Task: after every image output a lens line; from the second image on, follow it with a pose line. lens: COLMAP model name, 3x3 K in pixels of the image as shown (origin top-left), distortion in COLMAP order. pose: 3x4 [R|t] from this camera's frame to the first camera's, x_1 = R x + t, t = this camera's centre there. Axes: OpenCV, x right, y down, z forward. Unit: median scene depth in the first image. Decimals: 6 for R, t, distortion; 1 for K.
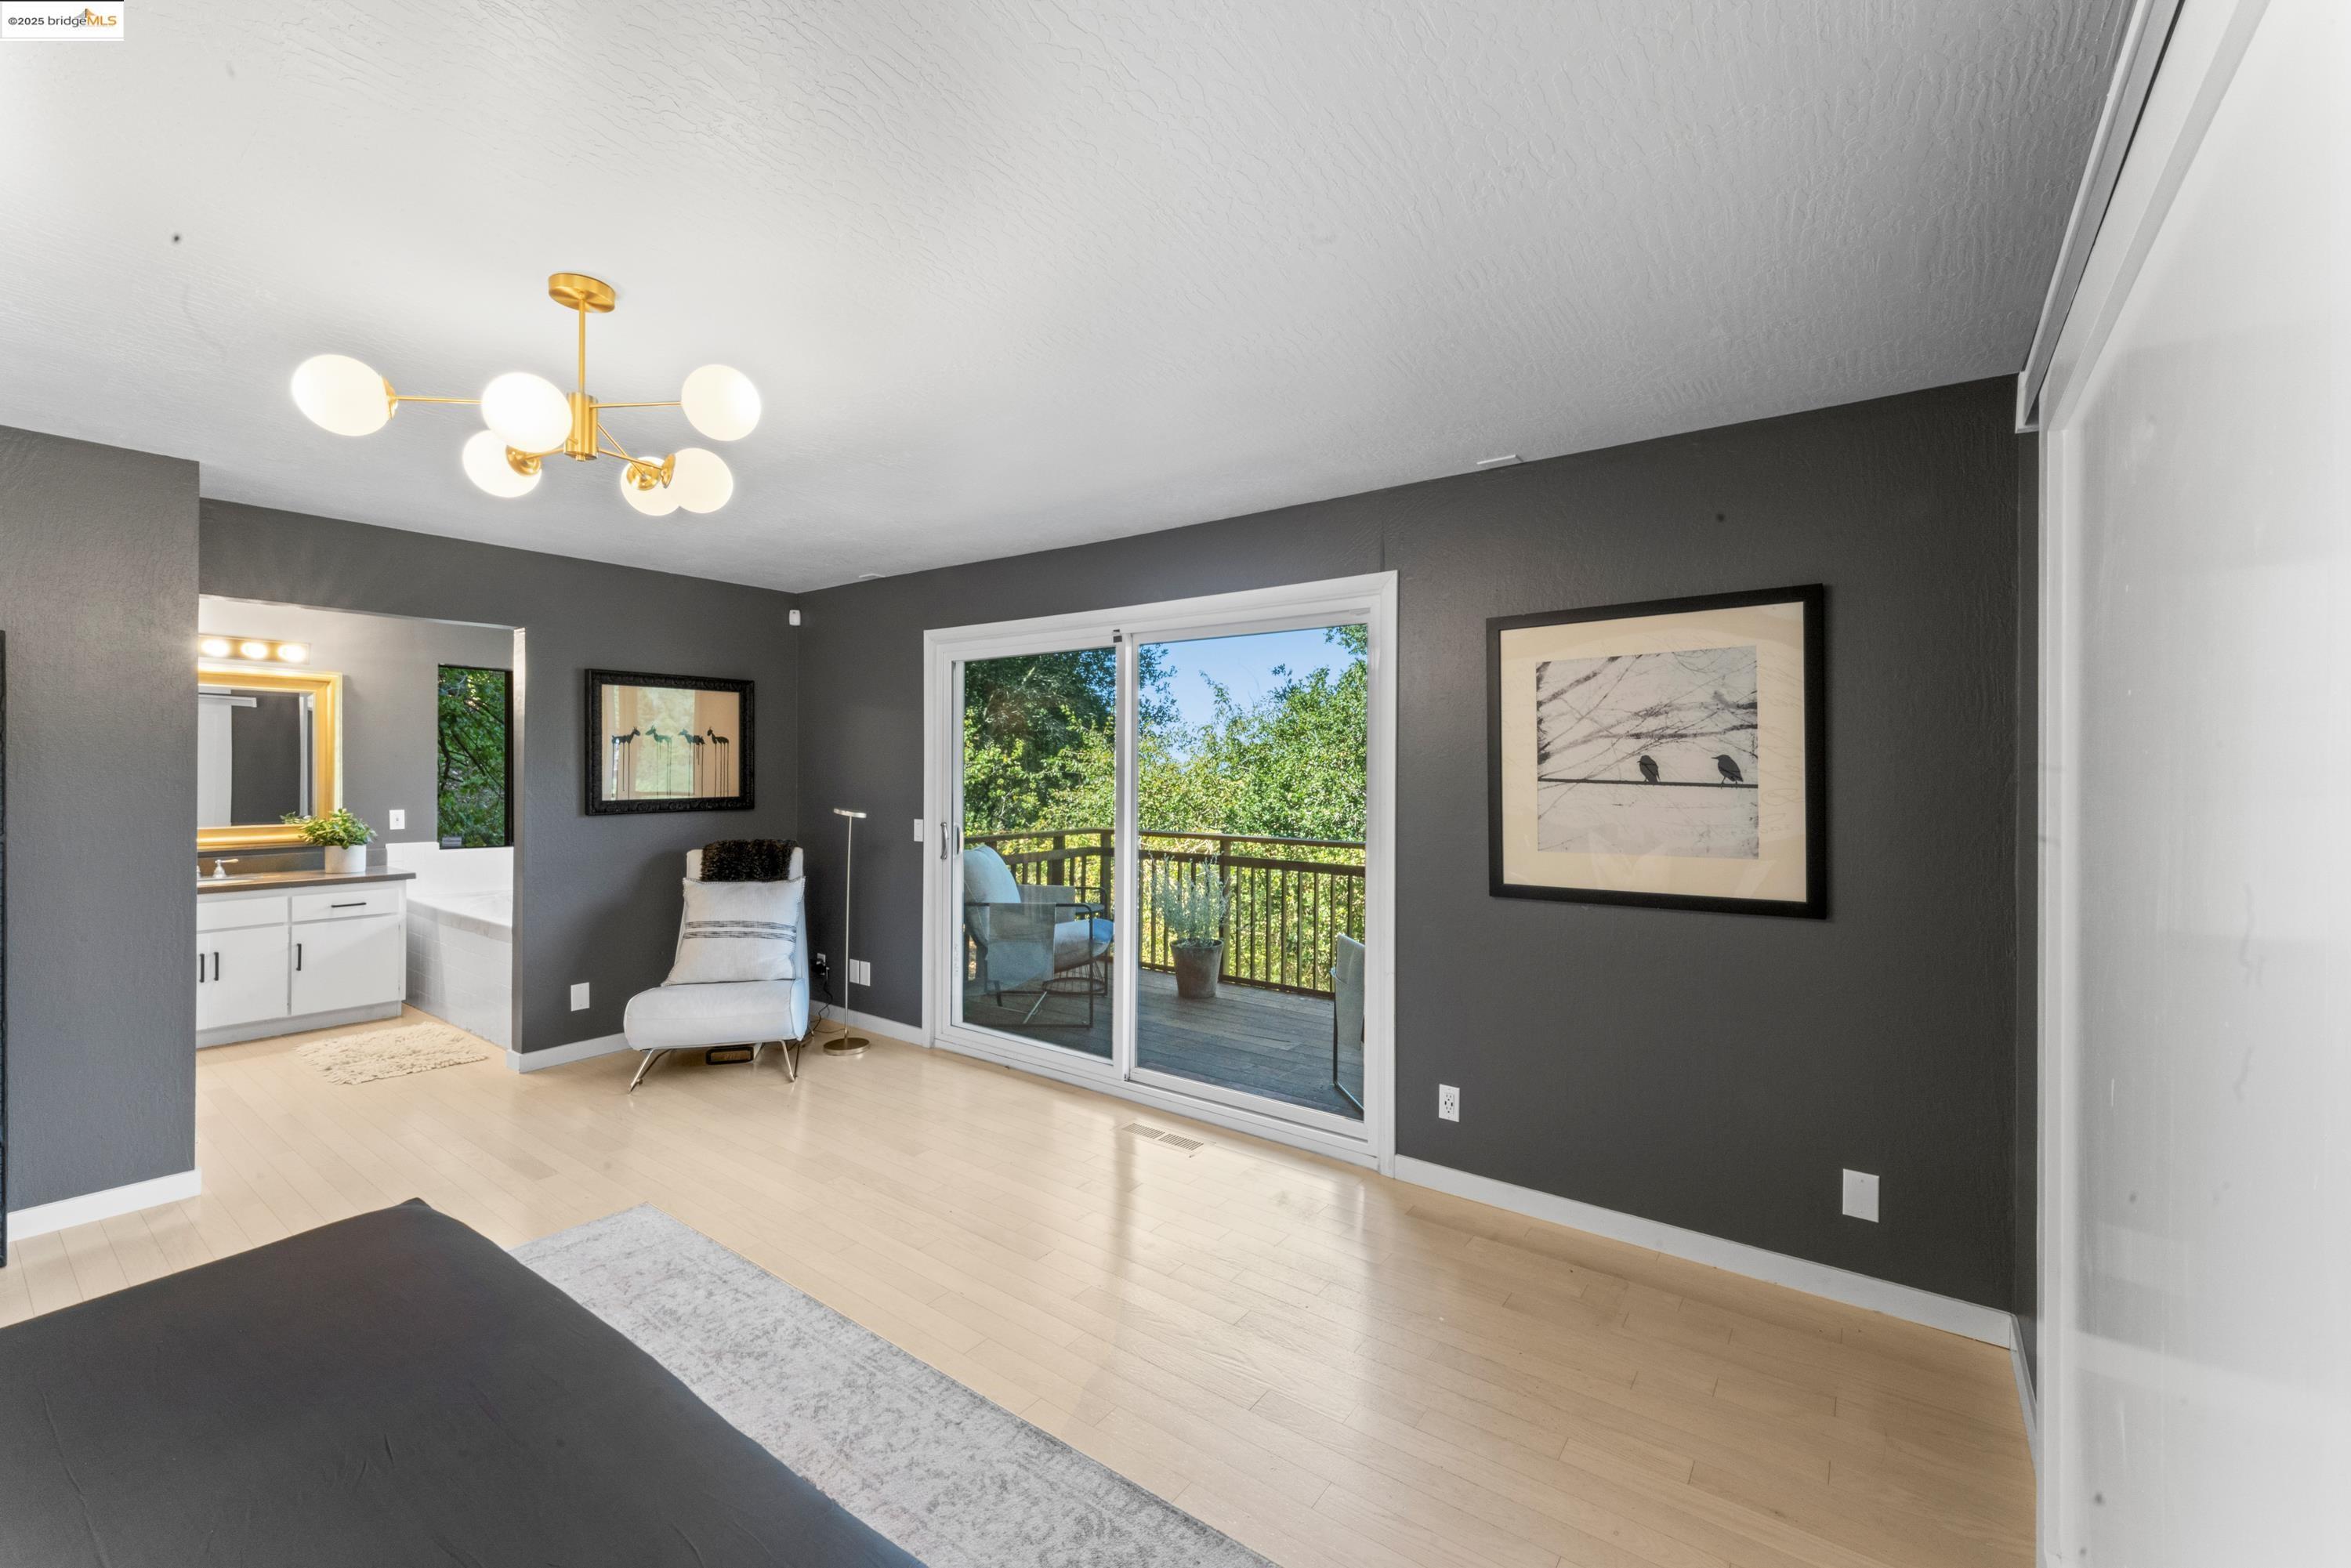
lens RADIAL K [[976.2, 0, 1174.8], [0, 976.2, 738.4], [0, 0, 1]] dist [-0.002386, -0.001041]
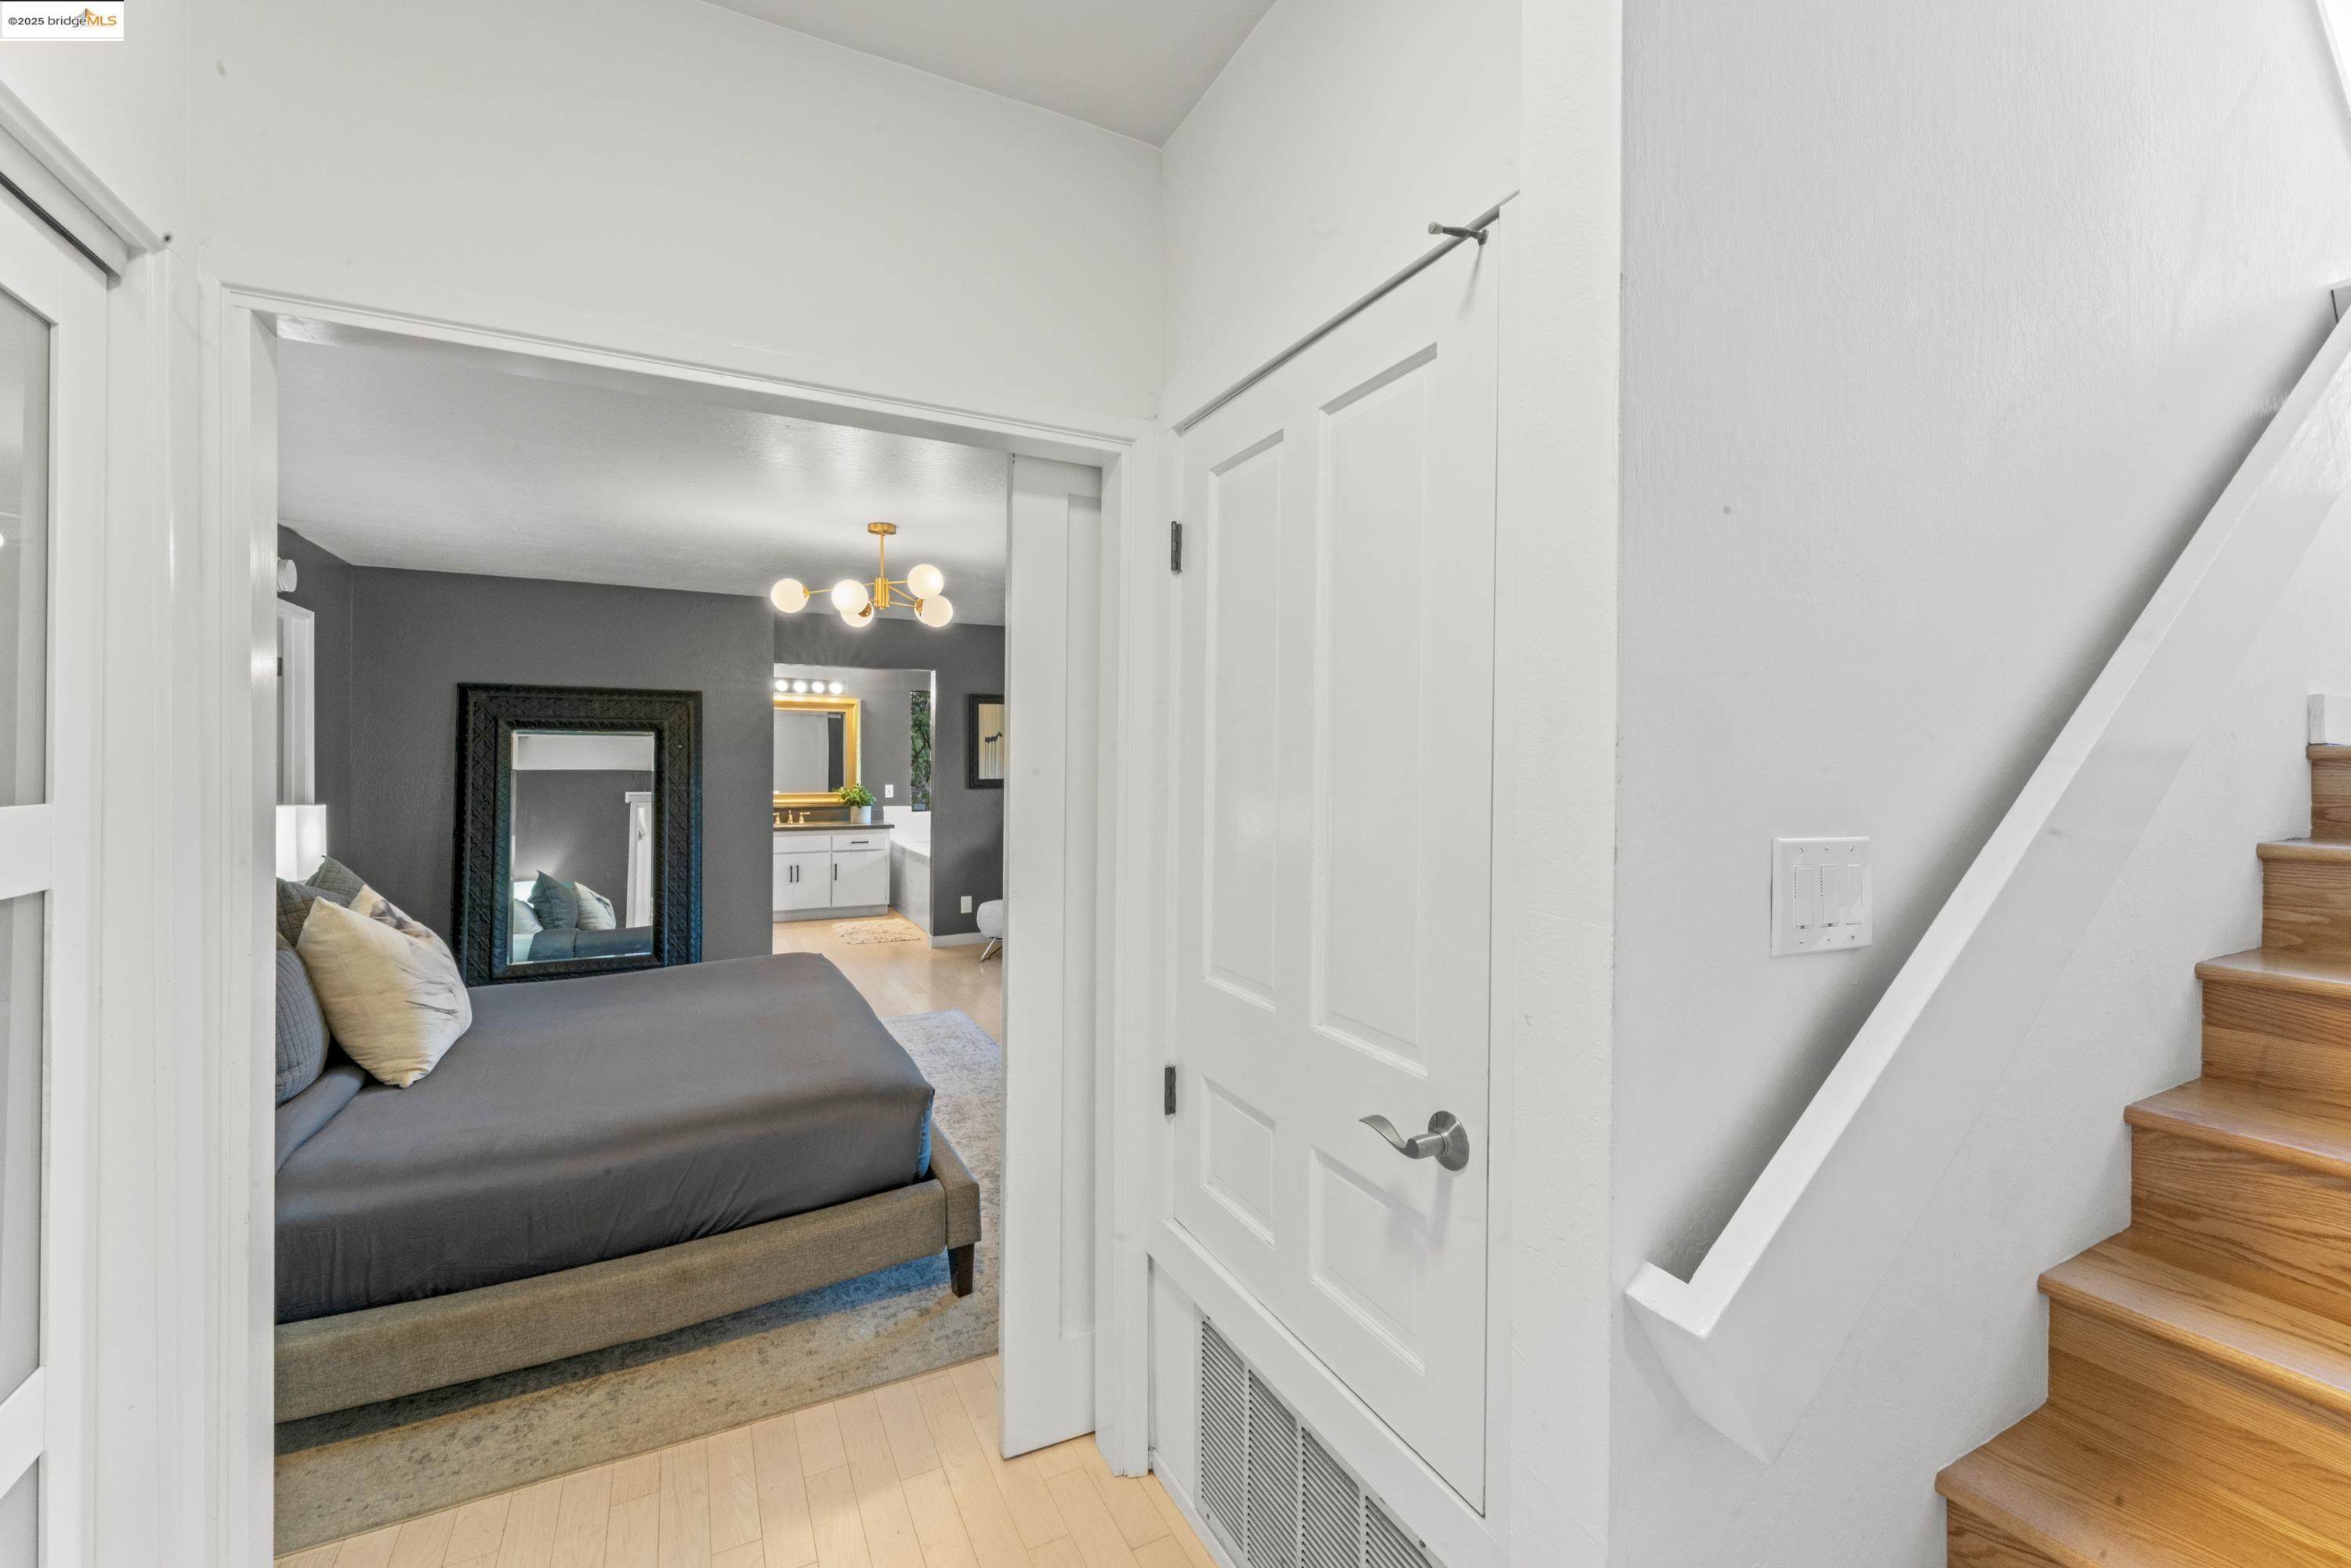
lens RADIAL K [[976.2, 0, 1174.8], [0, 976.2, 738.4], [0, 0, 1]] dist [-0.002386, -0.001041]
pose [[0.897272, -0.005994, -0.441437, 0.339531], [0.007975, 0.999965, 0.002632, -0.002226], [0.441405, -0.005882, 0.897289, -0.226075]]
